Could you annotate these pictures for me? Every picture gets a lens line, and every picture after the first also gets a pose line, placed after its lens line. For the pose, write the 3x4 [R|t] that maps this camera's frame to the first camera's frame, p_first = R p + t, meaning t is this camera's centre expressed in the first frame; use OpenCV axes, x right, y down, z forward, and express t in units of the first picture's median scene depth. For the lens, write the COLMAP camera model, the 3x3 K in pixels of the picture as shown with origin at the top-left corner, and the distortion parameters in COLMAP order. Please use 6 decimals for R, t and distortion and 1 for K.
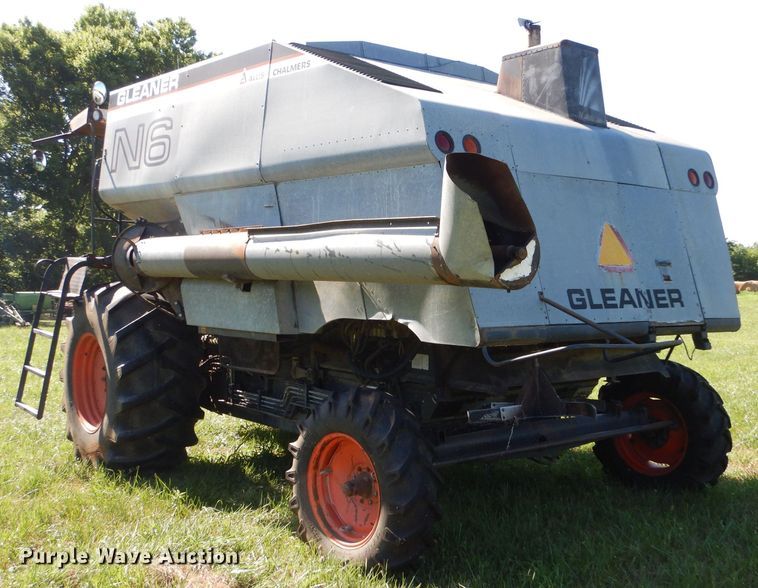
lens RADIAL K [[936.5, 0, 380.2], [0, 936.5, 266.9], [0, 0, 1]] dist [0.019751, 0.033704]
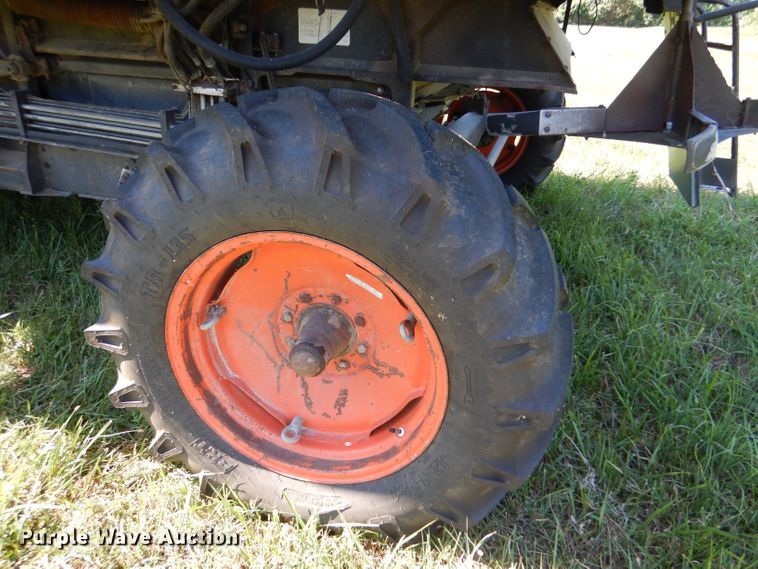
lens RADIAL K [[547.6, 0, 379.0], [0, 547.6, 284.5], [0, 0, 1]] dist [0.006769, 0.004467]
pose [[0.815121, -0.233153, 0.530299, -0.120763], [-0.035678, 0.893485, 0.447673, 0.099364], [-0.578191, -0.383828, 0.719980, 0.798598]]
